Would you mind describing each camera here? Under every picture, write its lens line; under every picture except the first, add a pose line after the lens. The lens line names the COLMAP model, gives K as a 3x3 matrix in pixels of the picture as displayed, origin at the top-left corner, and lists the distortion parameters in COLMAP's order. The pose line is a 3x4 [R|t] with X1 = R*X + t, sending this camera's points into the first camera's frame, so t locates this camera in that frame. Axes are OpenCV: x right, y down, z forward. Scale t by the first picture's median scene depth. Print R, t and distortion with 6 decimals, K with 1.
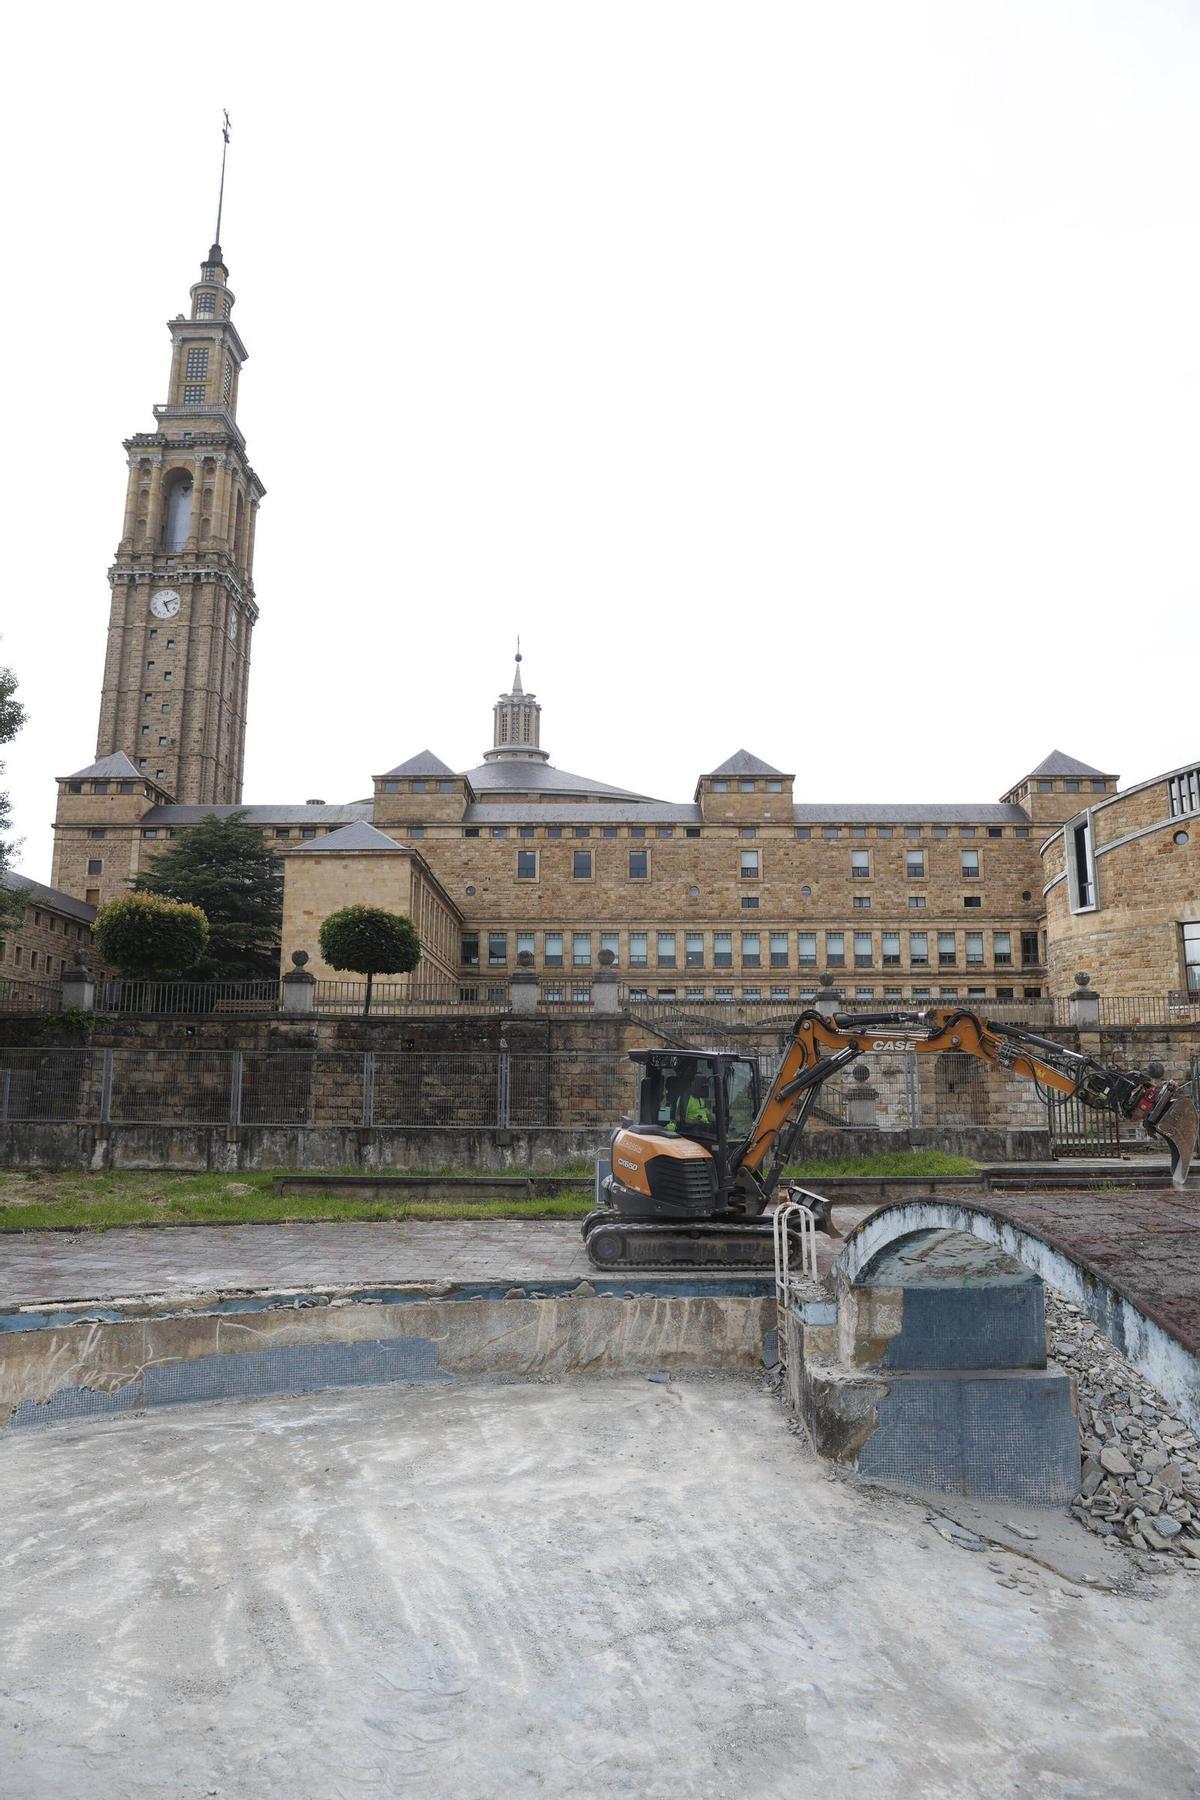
lens RADIAL K [[1227.5, 0, 601.1], [0, 1227.5, 902.4], [0, 0, 1]] dist [-0.111324, 0.090480]
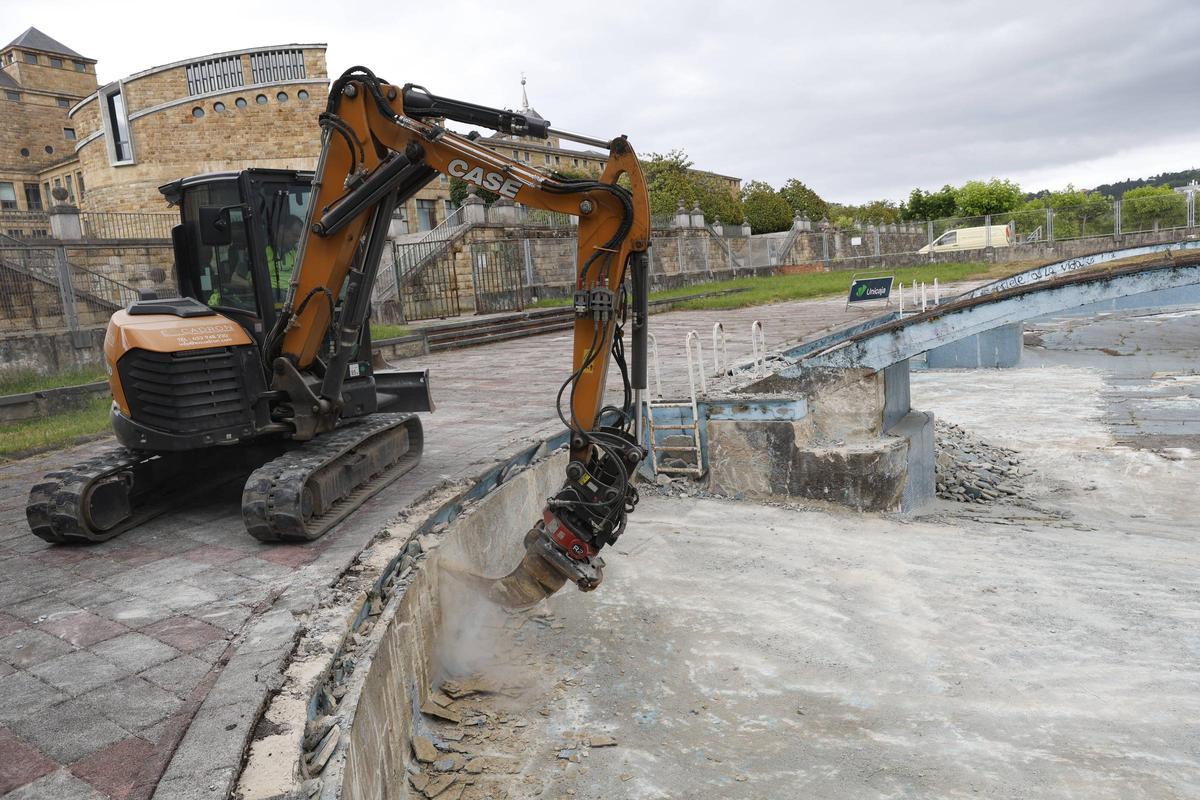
lens RADIAL K [[816.8, 0, 590.6], [0, 816.8, 409.1], [0, 0, 1]] dist [-0.110534, 0.089747]
pose [[0.511174, -0.177446, 0.840960, -0.067921], [-0.060376, 0.968625, 0.241083, 0.018824], [-0.857354, -0.174010, 0.484422, 0.091808]]
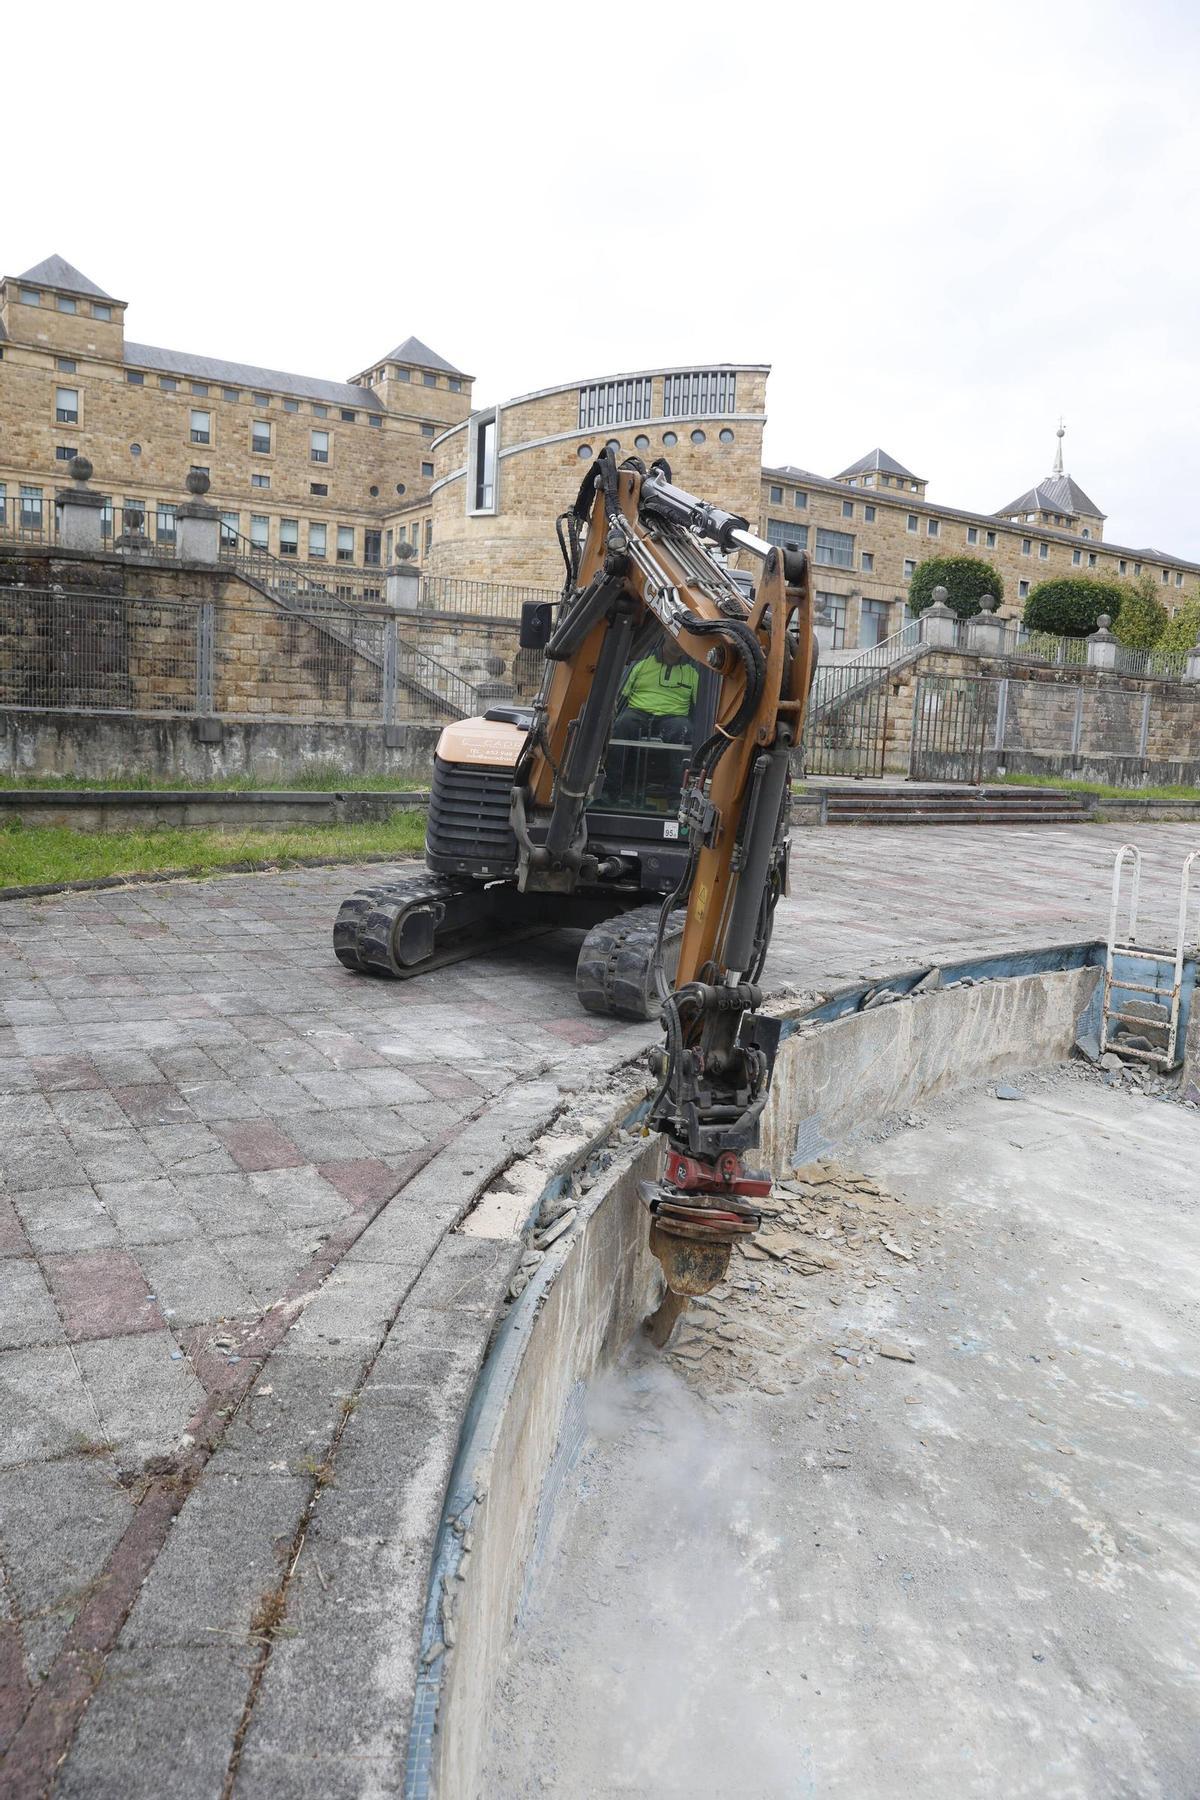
lens RADIAL K [[1223.6, 0, 595.8], [0, 1223.6, 899.6], [0, 0, 1]] dist [-0.111188, 0.083867]
pose [[0.811505, -0.046368, 0.582503, -0.072711], [-0.141498, 0.951588, 0.272873, 0.016907], [-0.566955, -0.303861, 0.765657, 0.083327]]
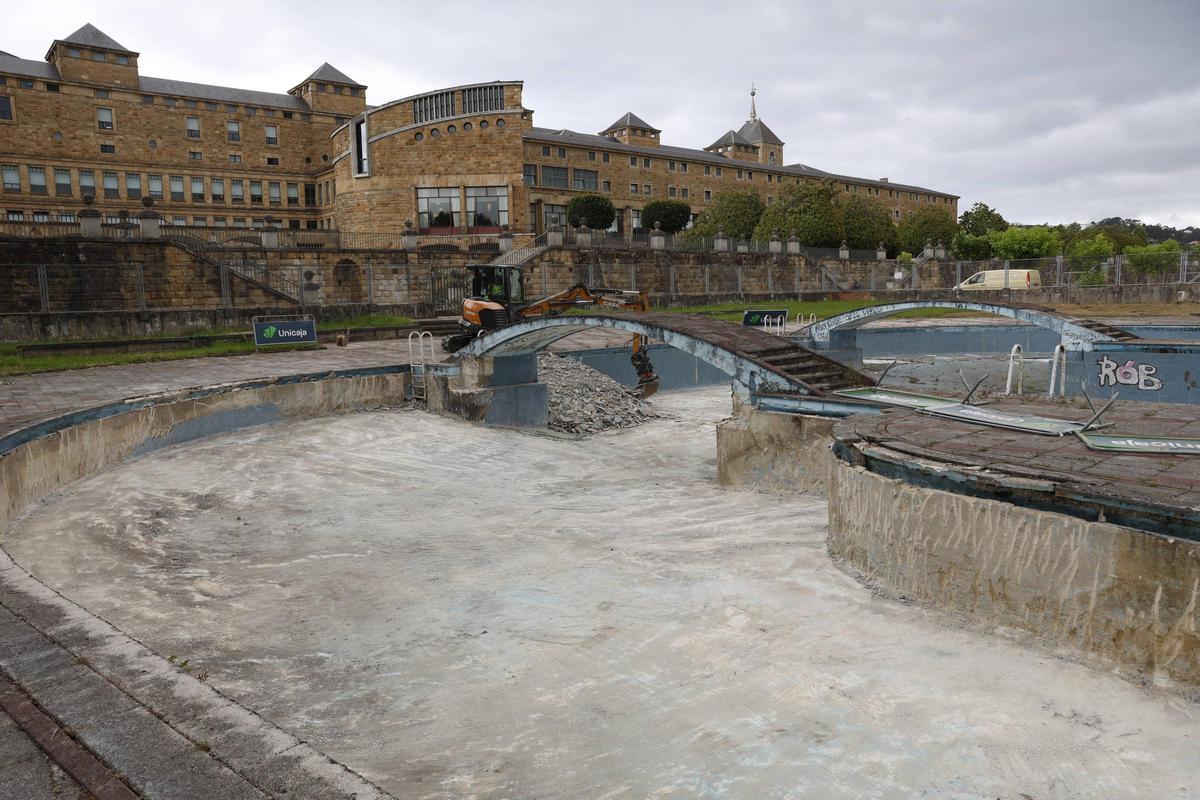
lens RADIAL K [[822.0, 0, 595.7], [0, 822.0, 410.1], [0, 0, 1]] dist [-0.110475, 0.089461]
pose [[0.746405, -0.109869, 0.656360, -0.084912], [-0.093211, 0.959296, 0.266576, -0.007738], [-0.658932, -0.260154, 0.705783, -0.049417]]
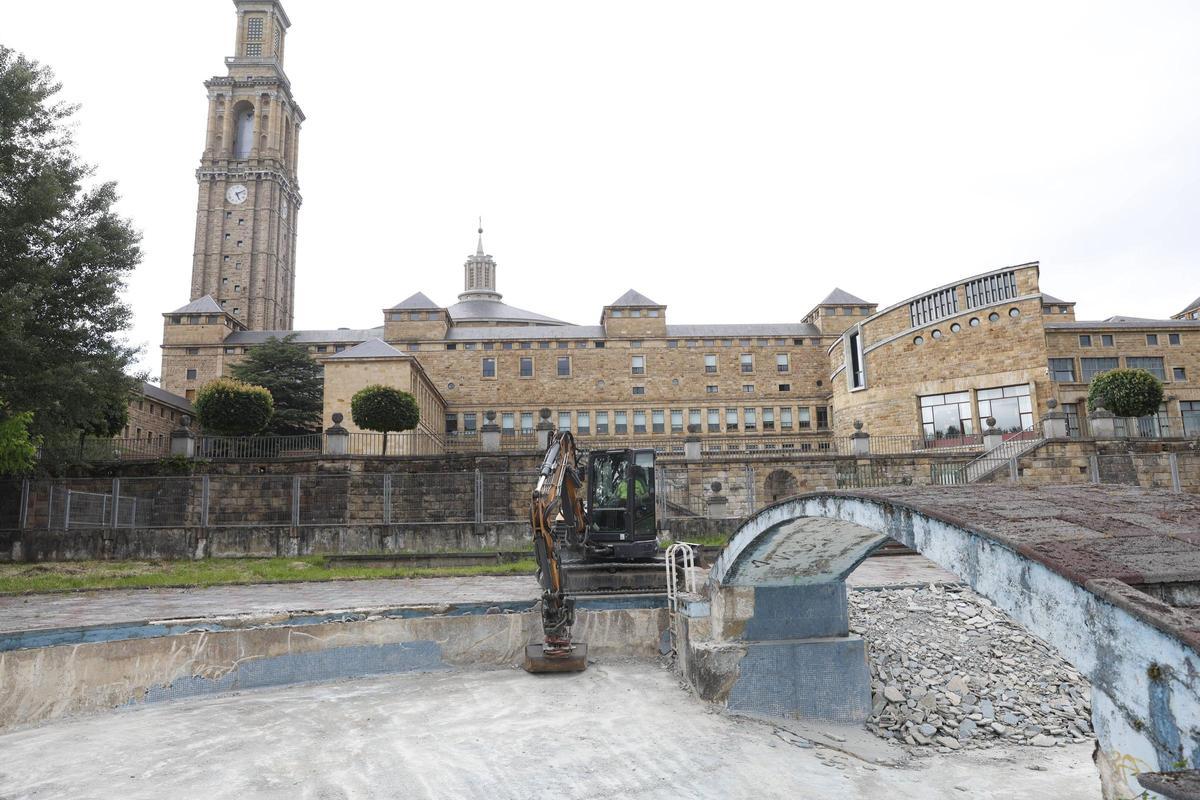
lens RADIAL K [[818.3, 0, 597.1], [0, 818.3, 412.5], [0, 0, 1]] dist [-0.111324, 0.090480]
pose [[0.997264, -0.018652, 0.071532, -0.001397], [0.017463, 0.999699, 0.017207, 0.008891], [-0.071832, -0.015911, 0.997290, 0.001241]]
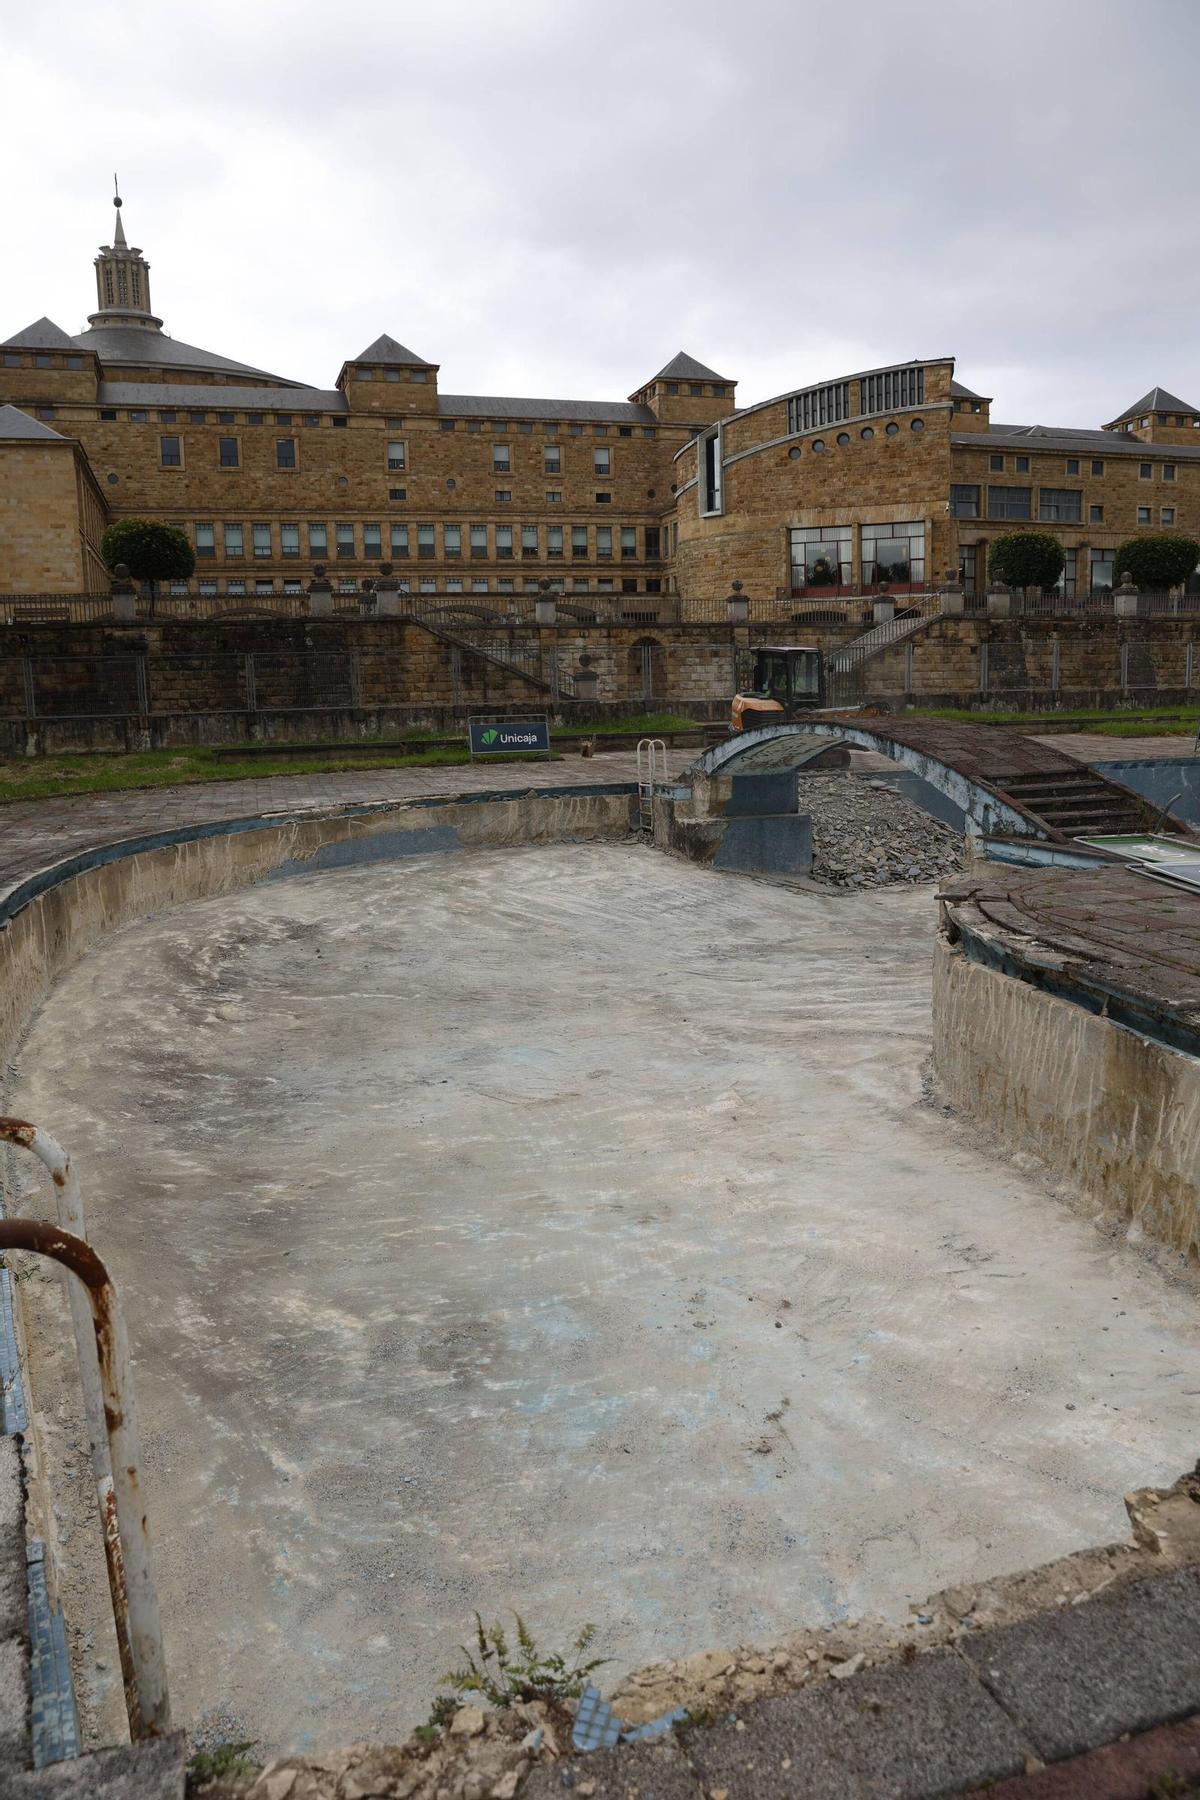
lens RADIAL K [[1232.9, 0, 598.2], [0, 1232.9, 900.9], [0, 0, 1]] dist [-0.110475, 0.089461]
pose [[0.947636, -0.077899, 0.309706, -0.063814], [-0.028485, 0.945309, 0.324929, -0.014064], [-0.318080, -0.316736, 0.893590, -0.083768]]
